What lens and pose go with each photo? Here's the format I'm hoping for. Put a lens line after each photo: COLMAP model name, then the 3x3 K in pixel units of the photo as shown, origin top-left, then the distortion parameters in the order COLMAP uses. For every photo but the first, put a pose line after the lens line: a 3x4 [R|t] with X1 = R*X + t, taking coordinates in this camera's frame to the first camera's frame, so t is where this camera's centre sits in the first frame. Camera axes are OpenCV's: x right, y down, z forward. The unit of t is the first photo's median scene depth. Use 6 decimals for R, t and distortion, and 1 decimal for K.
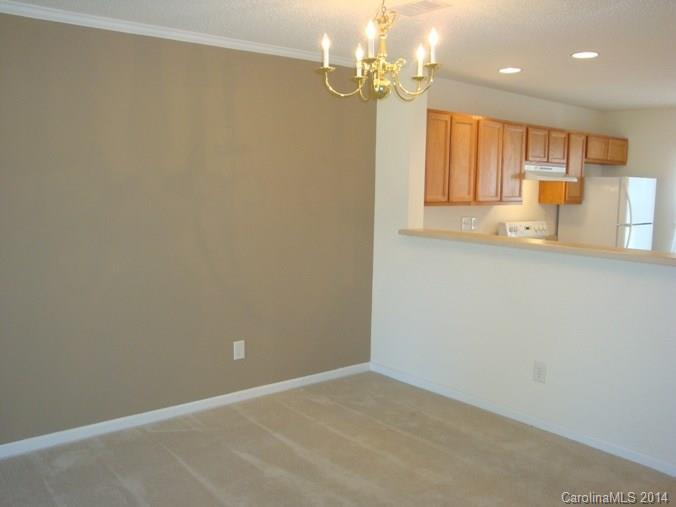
lens RADIAL K [[605.0, 0, 338.0], [0, 605.0, 253.5], [0, 0, 1]] dist [-0.147693, 0.129636]
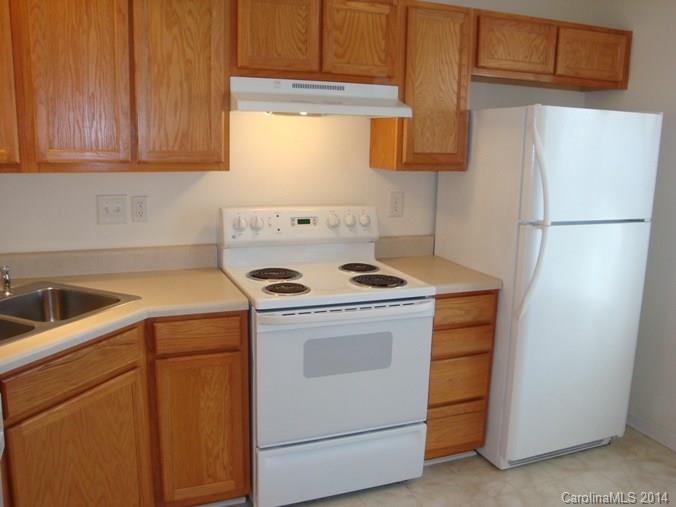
lens RADIAL K [[605.0, 0, 338.0], [0, 605.0, 253.5], [0, 0, 1]] dist [-0.147693, 0.129636]
pose [[0.951568, 0.060450, -0.301436, 0.491476], [-0.041984, 0.996844, 0.067372, -0.050662], [0.304557, -0.051453, 0.951103, 0.567809]]
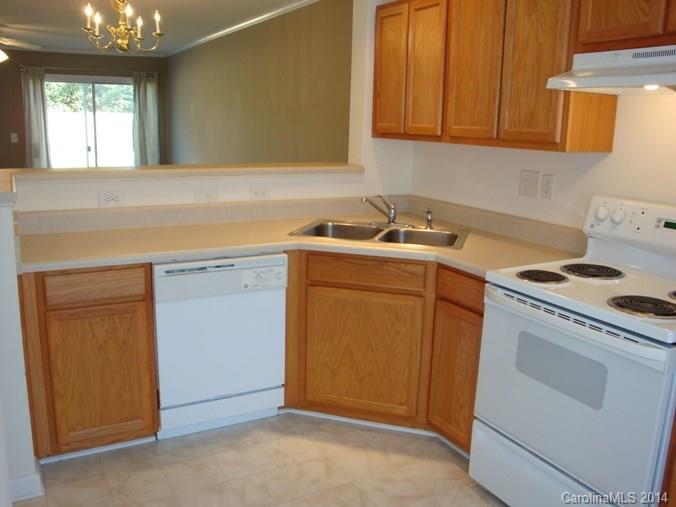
lens RADIAL K [[605.0, 0, 338.0], [0, 605.0, 253.5], [0, 0, 1]] dist [-0.147693, 0.129636]
pose [[-0.184957, 0.185462, -0.965088, 0.717140], [-0.147114, 0.965741, 0.213782, -0.073163], [0.971673, 0.181518, -0.151336, 0.866793]]
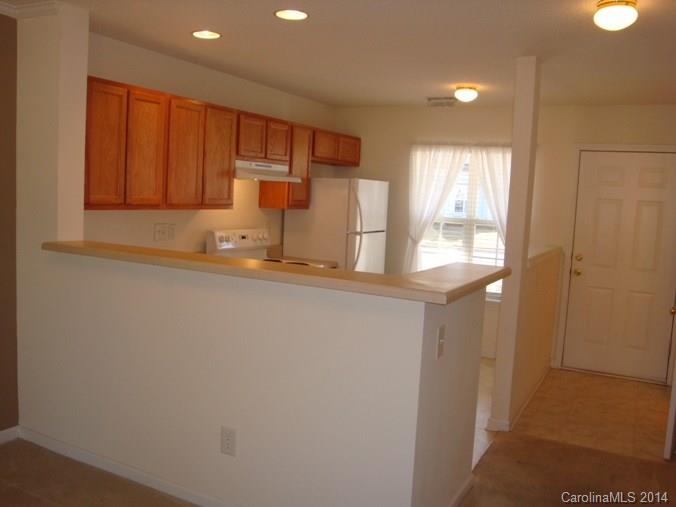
lens RADIAL K [[605.0, 0, 338.0], [0, 605.0, 253.5], [0, 0, 1]] dist [-0.147693, 0.129636]
pose [[0.923744, -0.011597, 0.382836, 0.118901], [0.014634, 0.999880, -0.005023, -0.013905], [-0.382732, 0.010243, 0.923803, 0.176051]]
